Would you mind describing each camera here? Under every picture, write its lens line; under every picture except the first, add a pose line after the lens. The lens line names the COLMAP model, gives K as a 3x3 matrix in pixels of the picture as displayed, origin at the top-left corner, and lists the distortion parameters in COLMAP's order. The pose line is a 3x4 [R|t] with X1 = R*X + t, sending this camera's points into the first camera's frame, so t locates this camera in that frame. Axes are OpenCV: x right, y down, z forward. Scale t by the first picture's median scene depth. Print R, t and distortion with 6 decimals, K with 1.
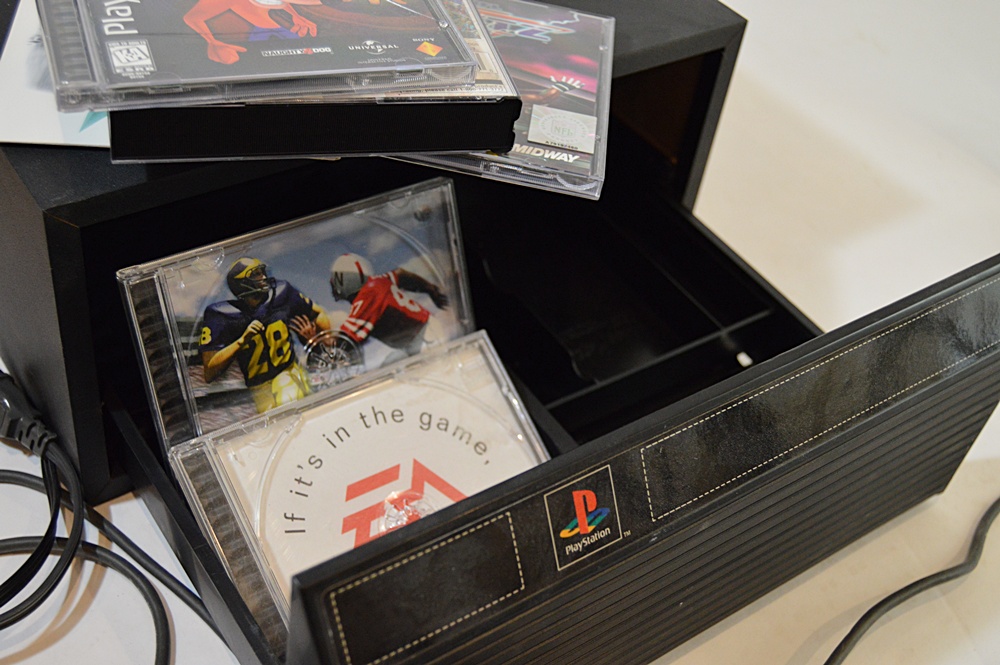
lens RADIAL K [[1264.4, 0, 500.0], [0, 1264.4, 332.5], [0, 0, 1]] dist [-0.067233, -0.006303]
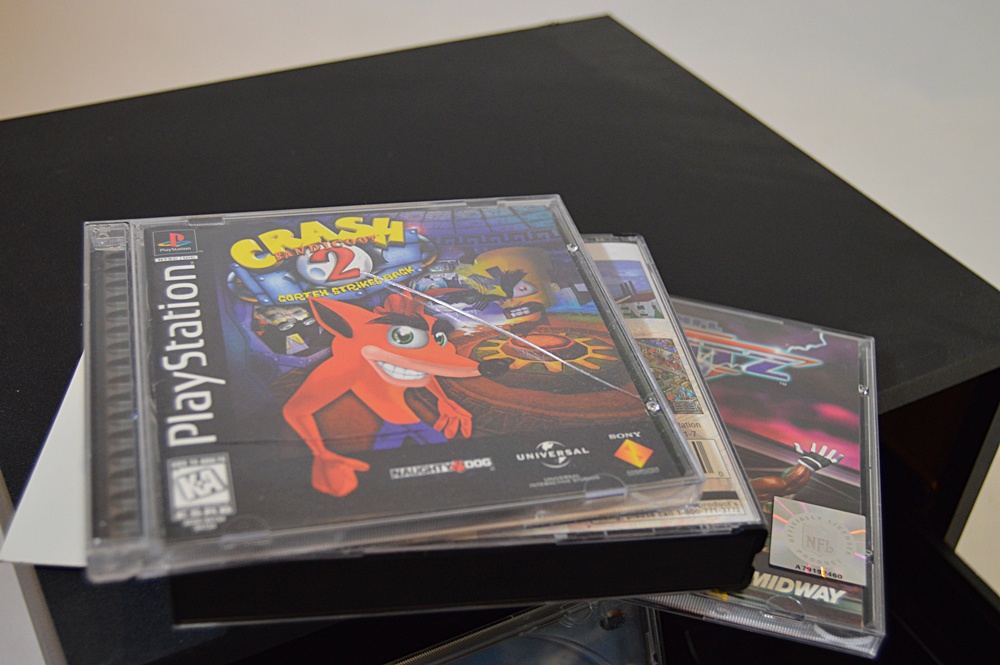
lens RADIAL K [[1264.4, 0, 500.0], [0, 1264.4, 332.5], [0, 0, 1]] dist [-0.067233, -0.006303]
pose [[0.991746, 0.013490, -0.127503, -0.039195], [-0.025255, 0.995521, -0.091109, -0.214509], [0.125702, 0.093577, 0.987645, 0.288352]]
